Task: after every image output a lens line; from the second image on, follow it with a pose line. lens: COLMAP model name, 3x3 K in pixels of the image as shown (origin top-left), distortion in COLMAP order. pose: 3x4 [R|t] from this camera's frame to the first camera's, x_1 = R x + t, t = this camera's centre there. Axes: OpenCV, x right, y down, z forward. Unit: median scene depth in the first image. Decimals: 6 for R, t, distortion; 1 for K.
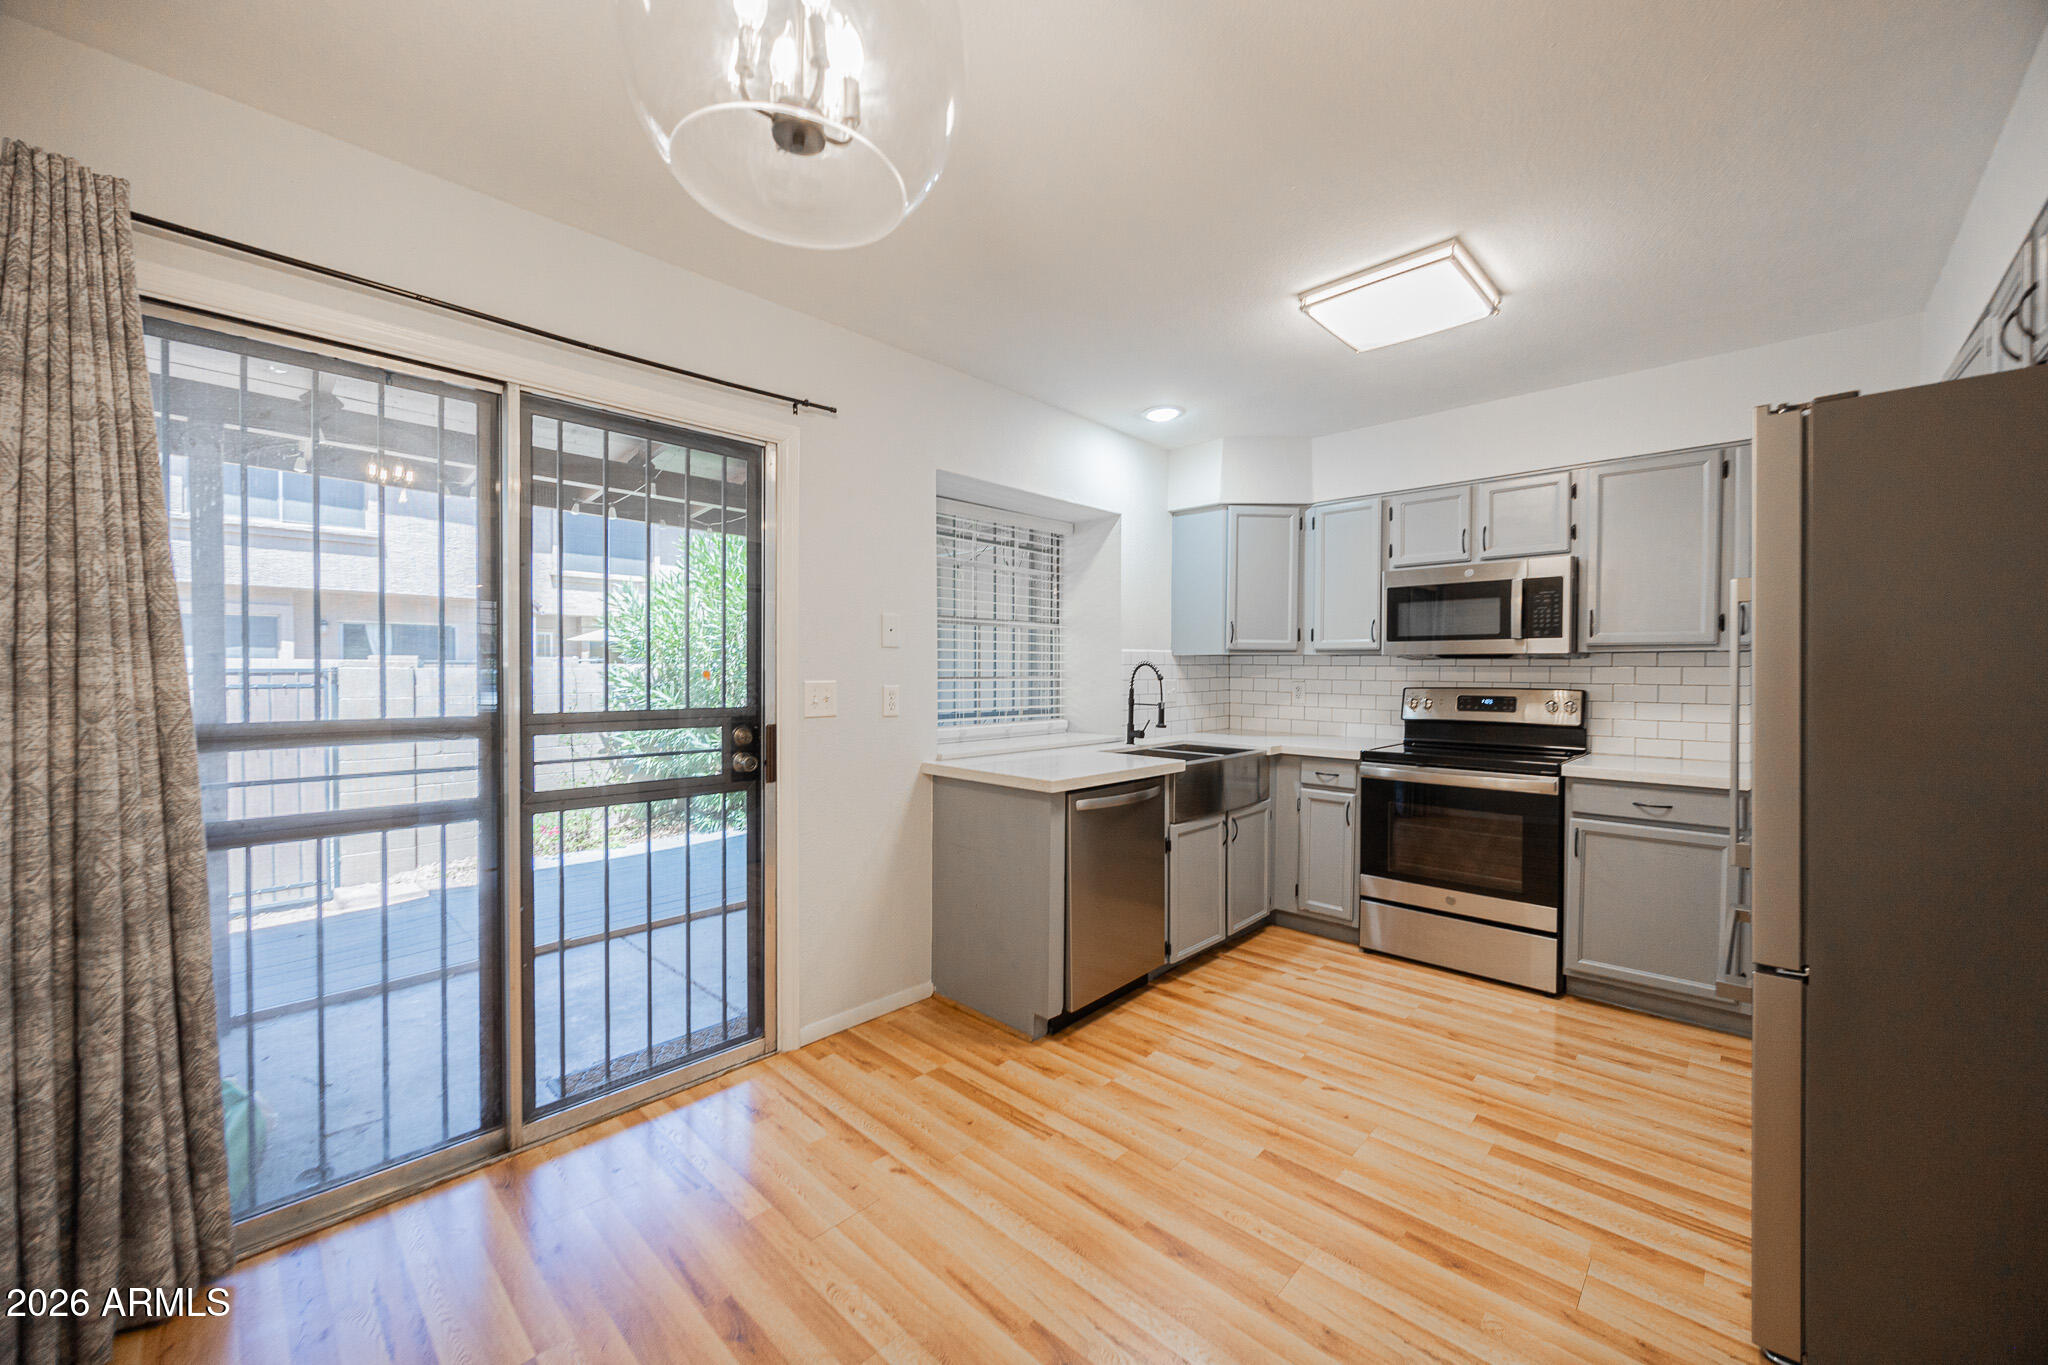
lens RADIAL K [[770.1, 0, 1017.8], [0, 770.1, 689.1], [0, 0, 1]] dist [-0.000213, -0.000056]
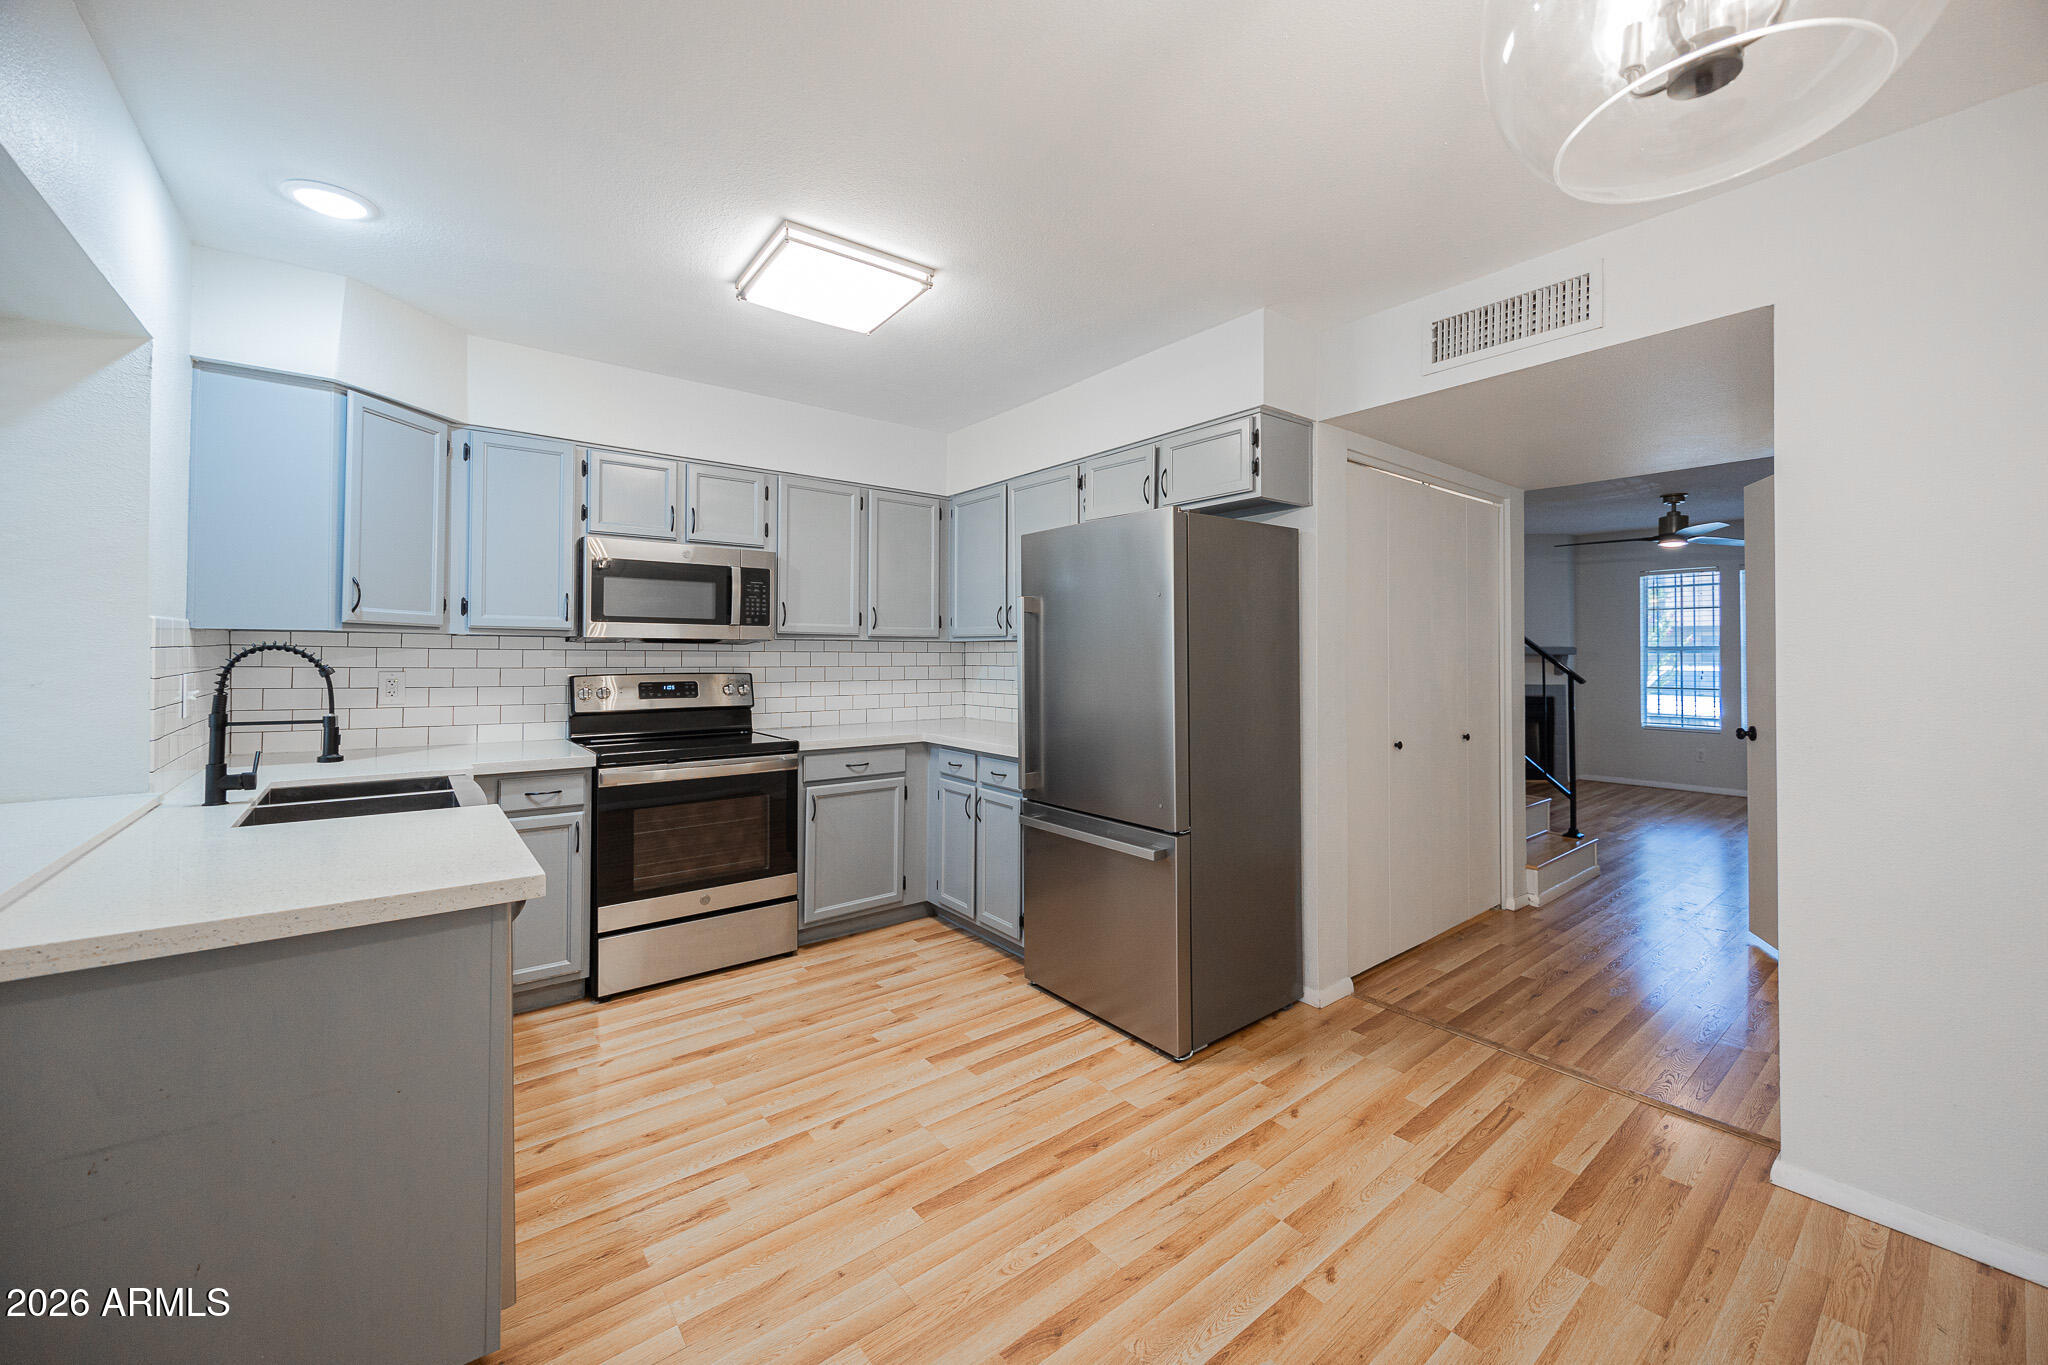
lens RADIAL K [[804.3, 0, 1035.6], [0, 804.3, 651.2], [0, 0, 1]] dist [-0.000015, 0.000029]
pose [[0.122077, -0.001040, 0.992520, -0.332583], [0.019518, 0.999809, -0.001353, -0.019111], [-0.992329, 0.019537, 0.122074, 0.427786]]
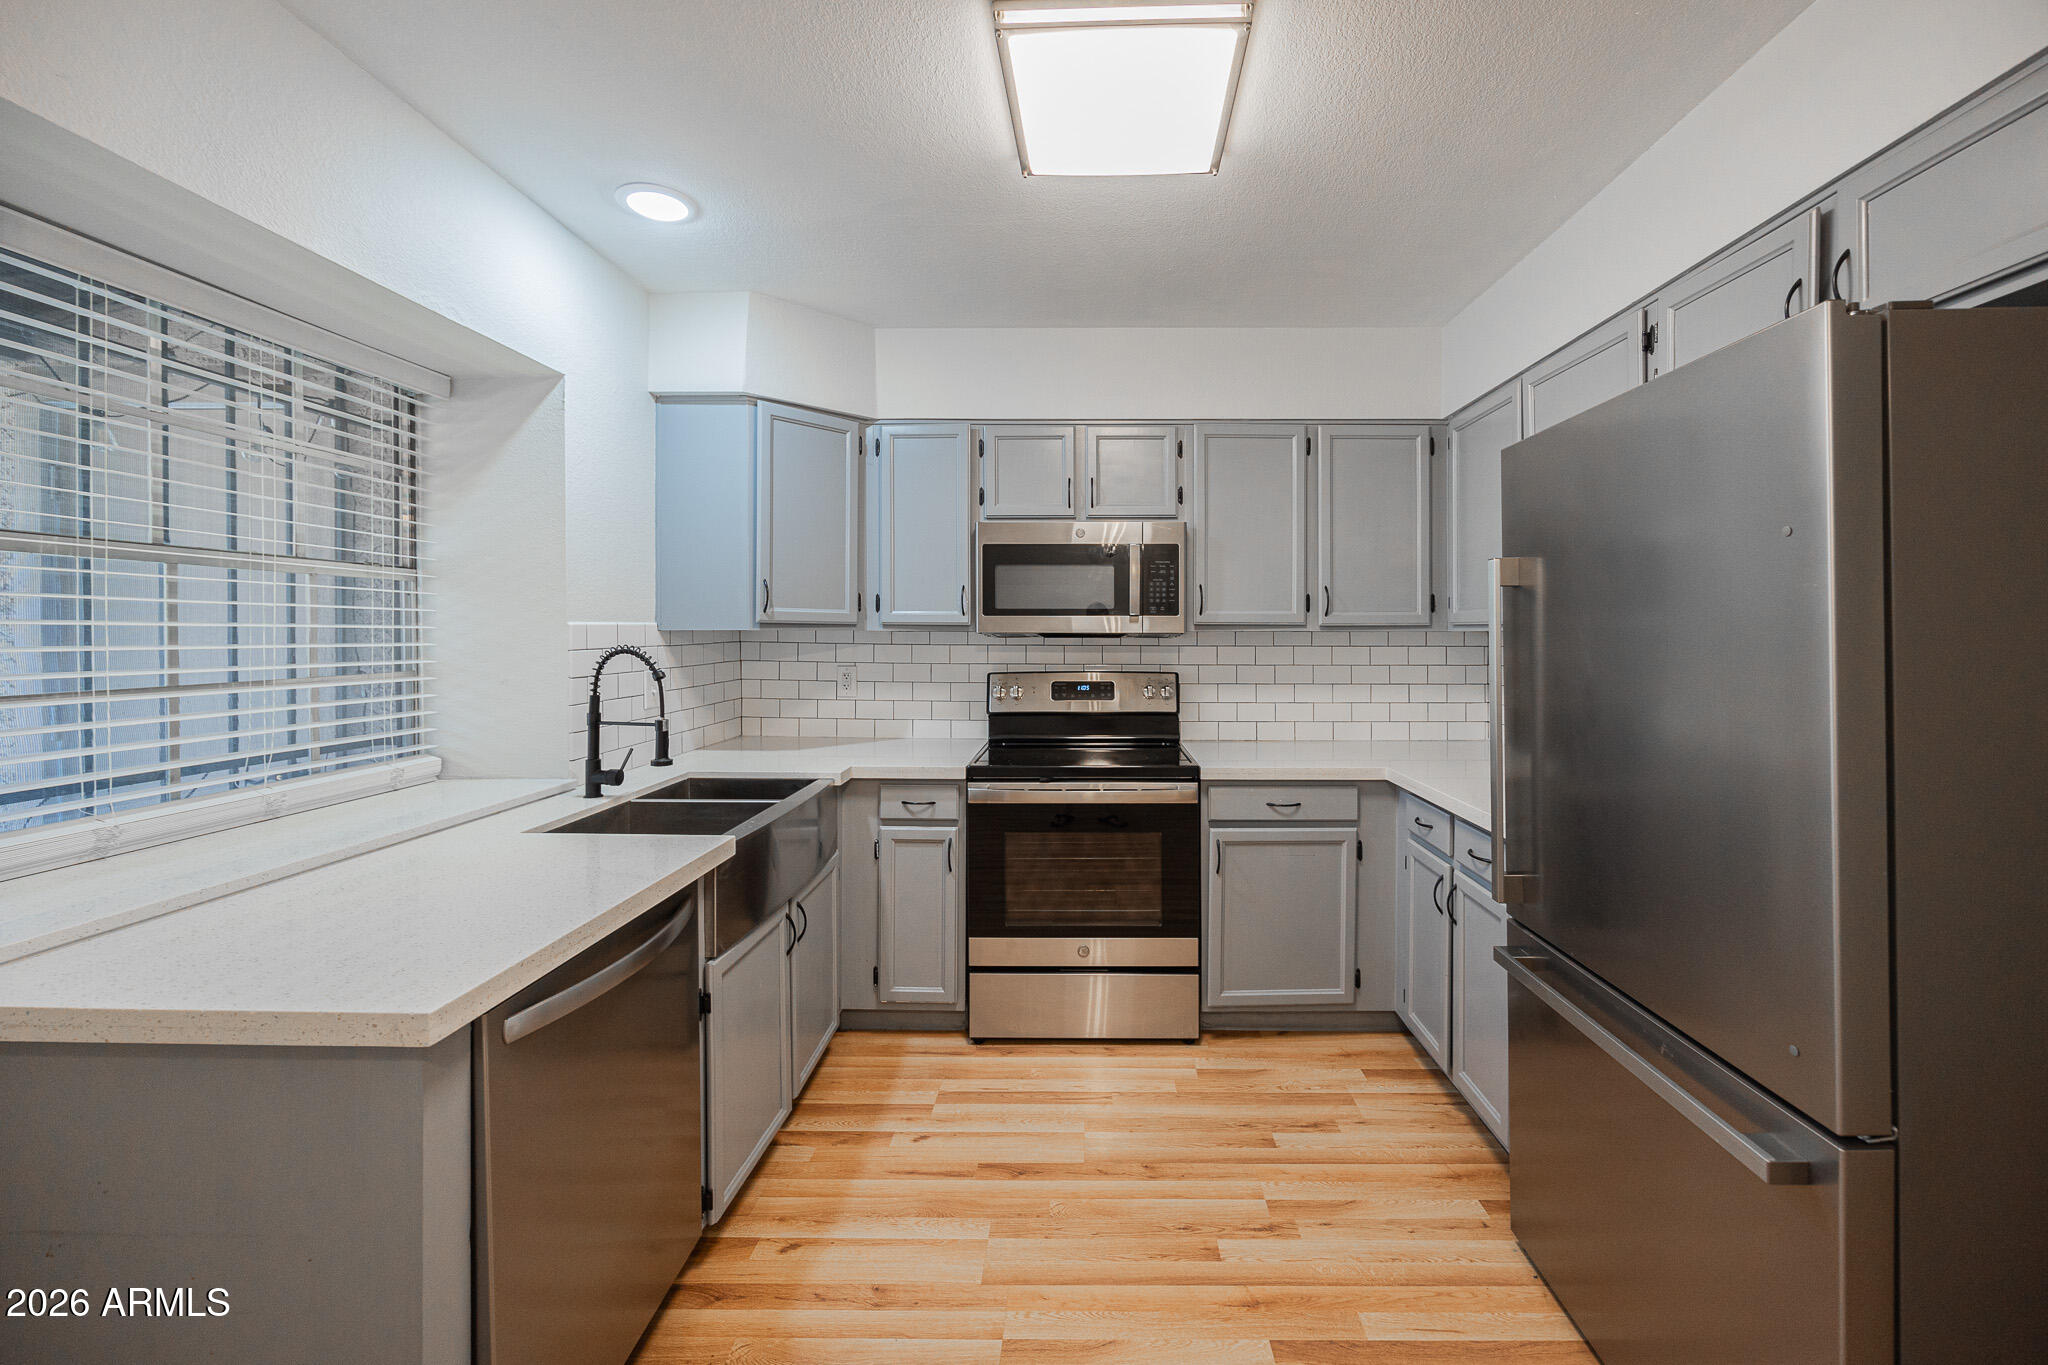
lens RADIAL K [[798.4, 0, 1084.2], [0, 798.4, 637.7], [0, 0, 1]] dist [-0.003689, -0.000387]
pose [[0.718286, -0.008255, 0.695699, 0.005009], [0.019083, 0.999787, -0.007839, -0.032115], [-0.695486, 0.018907, 0.718291, 0.376781]]
